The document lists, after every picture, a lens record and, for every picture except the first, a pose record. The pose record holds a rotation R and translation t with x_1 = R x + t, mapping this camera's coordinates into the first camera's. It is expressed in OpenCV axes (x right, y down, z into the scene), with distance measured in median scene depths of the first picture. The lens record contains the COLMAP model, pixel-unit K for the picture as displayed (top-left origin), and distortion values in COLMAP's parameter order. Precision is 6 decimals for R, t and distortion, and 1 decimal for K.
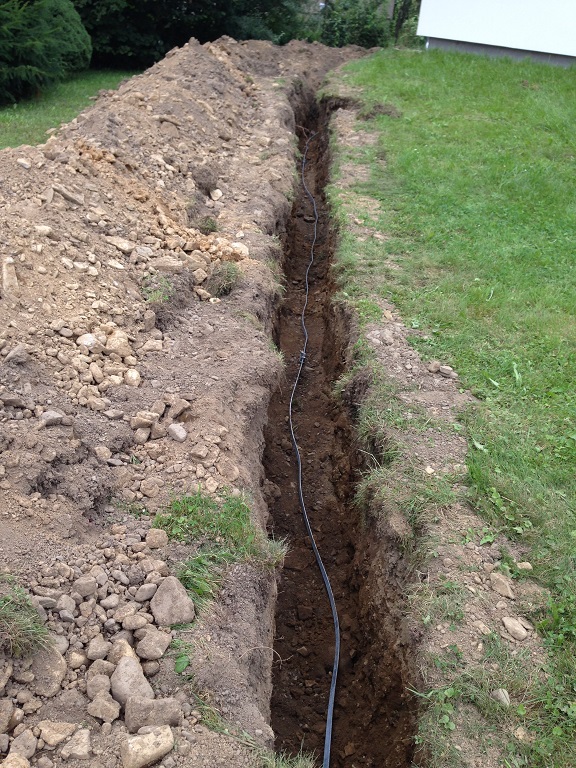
lens RADIAL K [[736.7, 0, 288.0], [0, 736.7, 384.0], [0, 0, 1]] dist [0.126381, -0.262516]
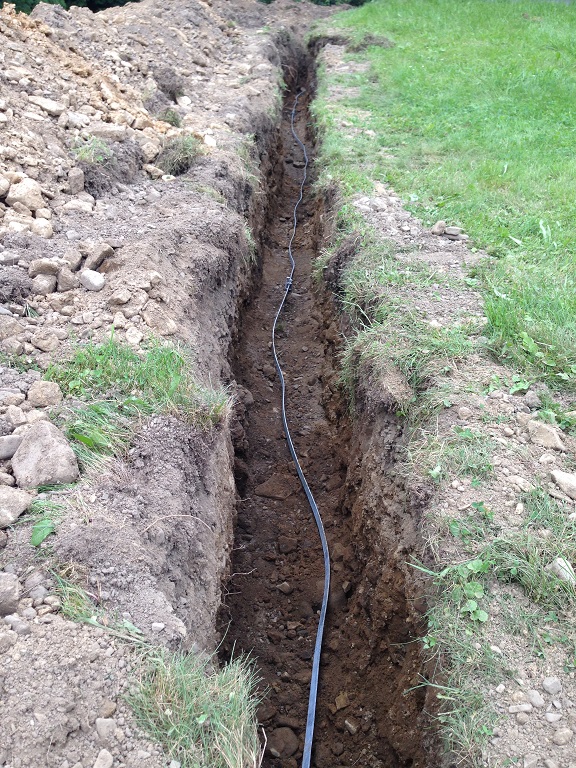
lens RADIAL K [[736.7, 0, 288.0], [0, 736.7, 384.0], [0, 0, 1]] dist [0.126381, -0.262516]
pose [[0.999328, -0.035490, -0.009126, 0.041917], [0.035497, 0.999370, 0.000620, 0.151811], [0.009098, -0.000943, 0.999958, 0.224666]]
